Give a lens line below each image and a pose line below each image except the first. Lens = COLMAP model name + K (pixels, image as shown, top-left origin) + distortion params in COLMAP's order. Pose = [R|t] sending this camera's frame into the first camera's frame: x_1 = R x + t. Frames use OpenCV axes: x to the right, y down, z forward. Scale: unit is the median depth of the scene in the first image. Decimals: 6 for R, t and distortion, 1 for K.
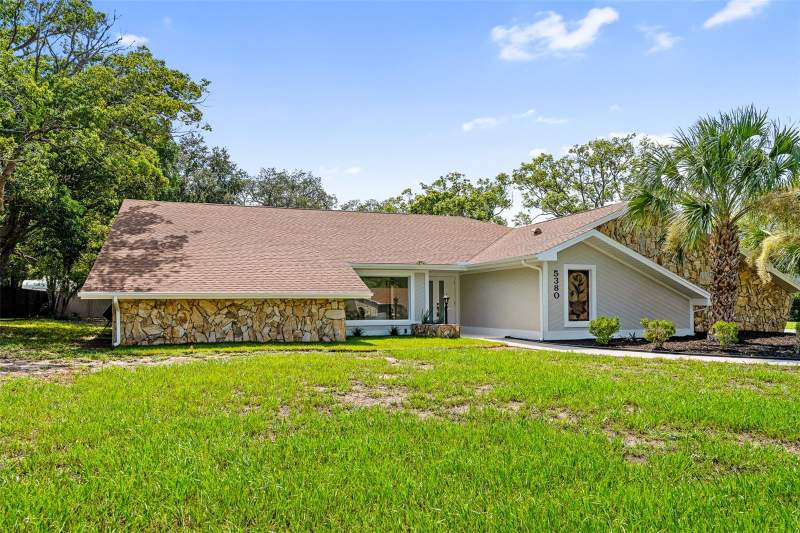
lens RADIAL K [[568.9, 0, 396.1], [0, 568.9, 264.4], [0, 0, 1]] dist [0.002534, -0.000898]
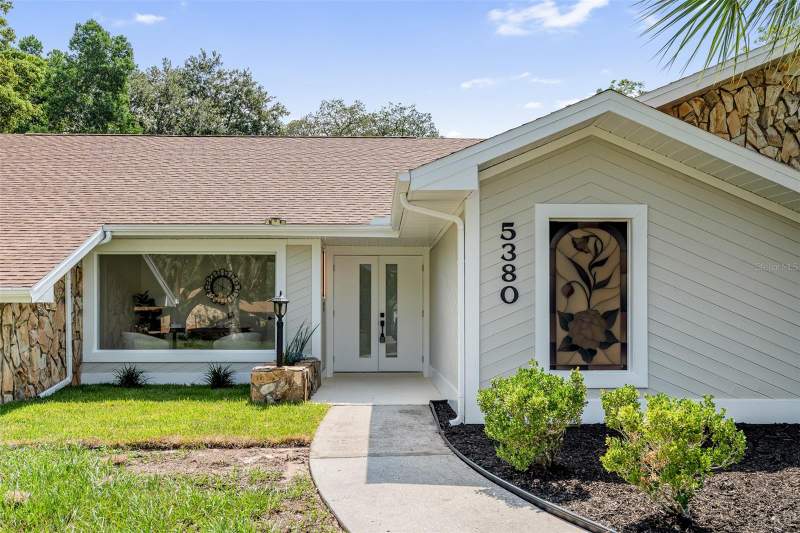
lens RADIAL K [[786.6, 0, 393.8], [0, 786.6, 270.7], [0, 0, 1]] dist [0.036231, 0.000000]
pose [[0.954244, -0.009707, -0.298872, 0.369161], [0.016004, 0.999698, 0.018630, 0.030613], [0.298601, -0.022561, 0.954111, 0.539452]]
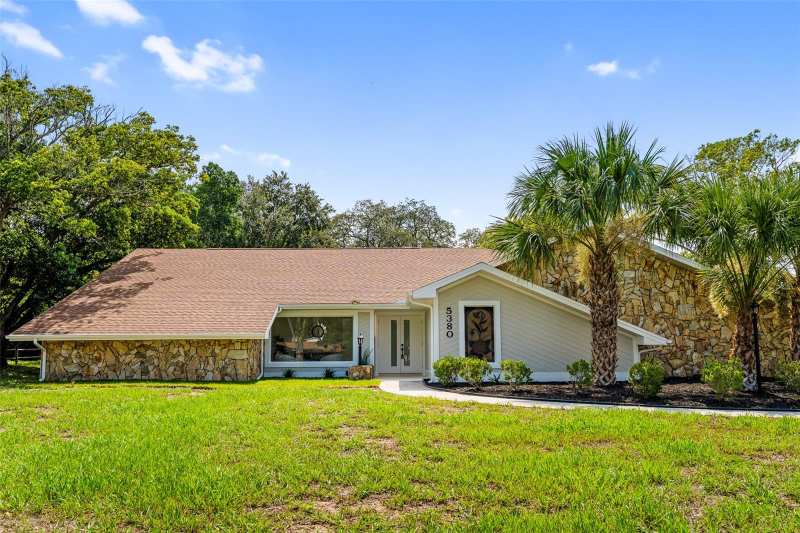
lens RADIAL K [[685.5, 0, 399.2], [0, 685.5, 263.2], [0, 0, 1]] dist [0.009738, -0.012043]
pose [[0.949662, -0.041897, -0.310463, 0.576332], [0.024553, 0.997922, -0.059567, 0.002872], [0.312314, 0.048946, 0.948717, -0.108881]]
